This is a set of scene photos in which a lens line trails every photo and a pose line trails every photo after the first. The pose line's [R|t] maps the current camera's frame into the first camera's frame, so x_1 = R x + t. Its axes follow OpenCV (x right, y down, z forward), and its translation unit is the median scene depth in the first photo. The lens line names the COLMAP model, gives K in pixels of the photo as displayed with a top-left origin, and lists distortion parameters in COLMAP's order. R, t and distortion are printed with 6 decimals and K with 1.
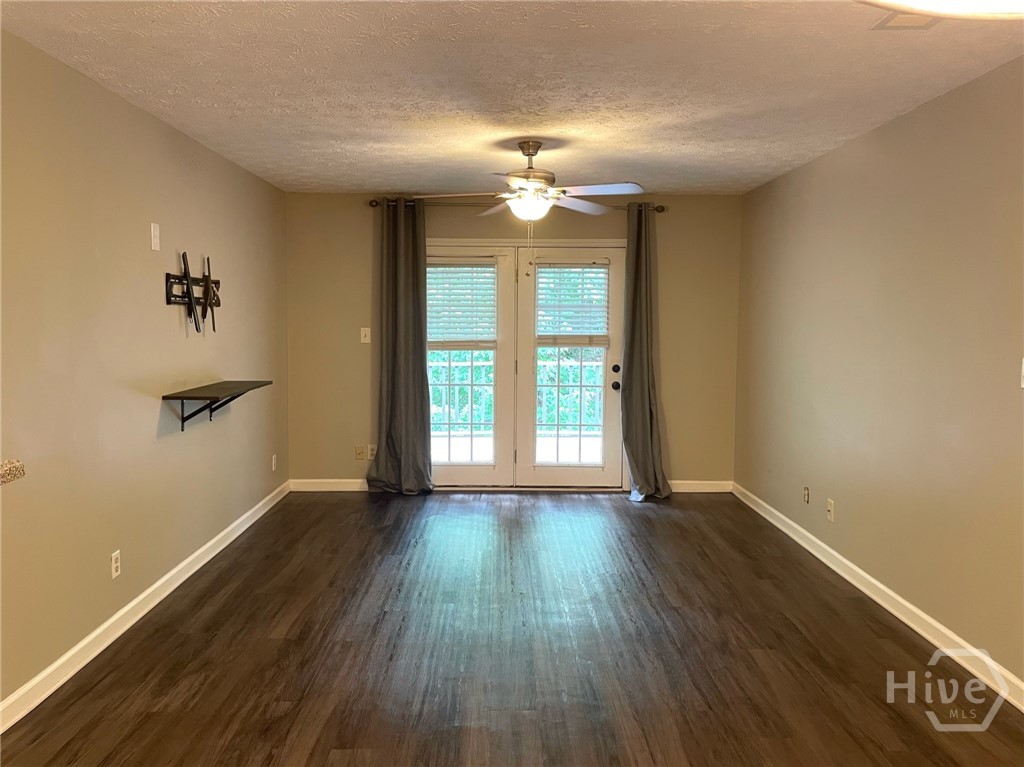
lens RADIAL K [[776.6, 0, 504.6], [0, 776.6, 375.9], [0, 0, 1]] dist [0.089655, -0.110947]
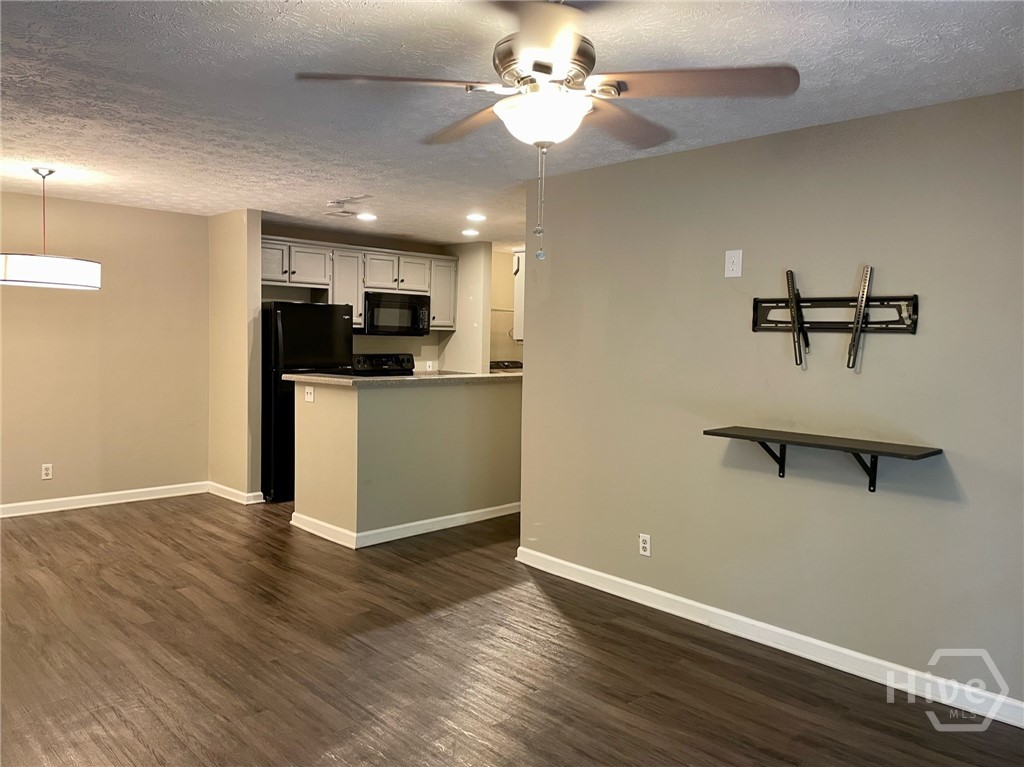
lens RADIAL K [[776.6, 0, 504.6], [0, 776.6, 375.9], [0, 0, 1]] dist [0.089655, -0.110947]
pose [[-0.731497, 0.016775, -0.681638, 0.276467], [-0.076867, 0.991296, 0.106885, -0.075386], [0.677498, 0.130582, -0.723840, 0.967229]]
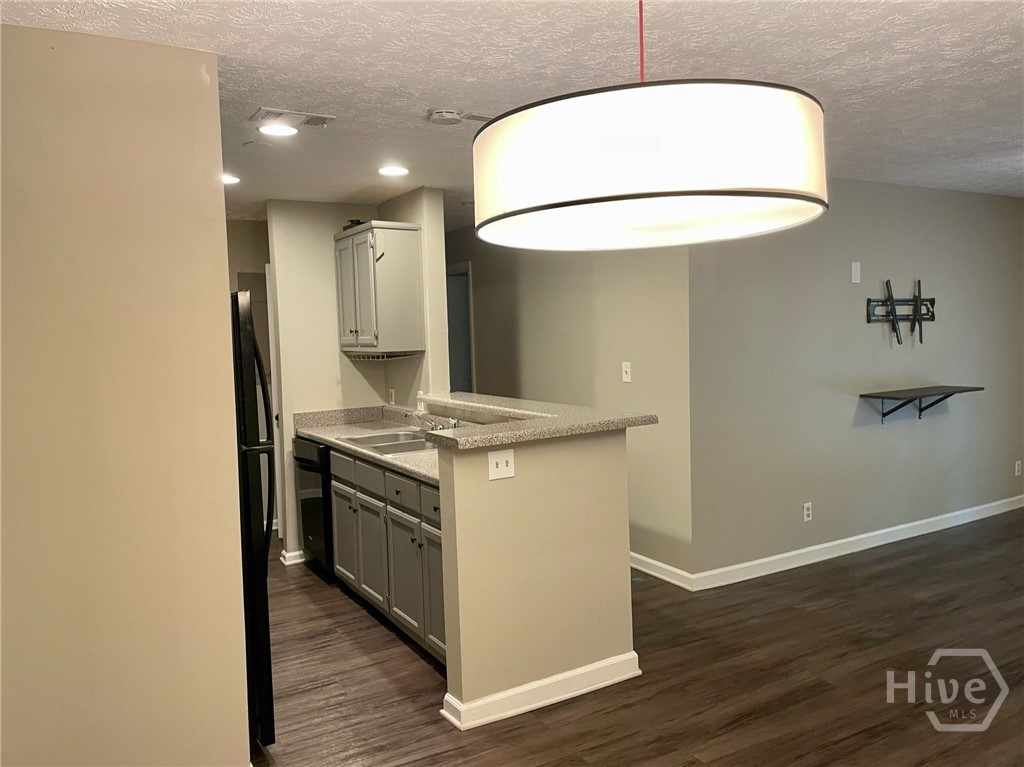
lens RADIAL K [[777.5, 0, 511.3], [0, 777.5, 371.1], [0, 0, 1]] dist [0.096787, -0.125202]
pose [[0.505017, 0.023906, -0.862778, 0.252198], [-0.032082, 0.999445, 0.008914, -0.003822], [0.862513, 0.023178, 0.505504, -0.094040]]
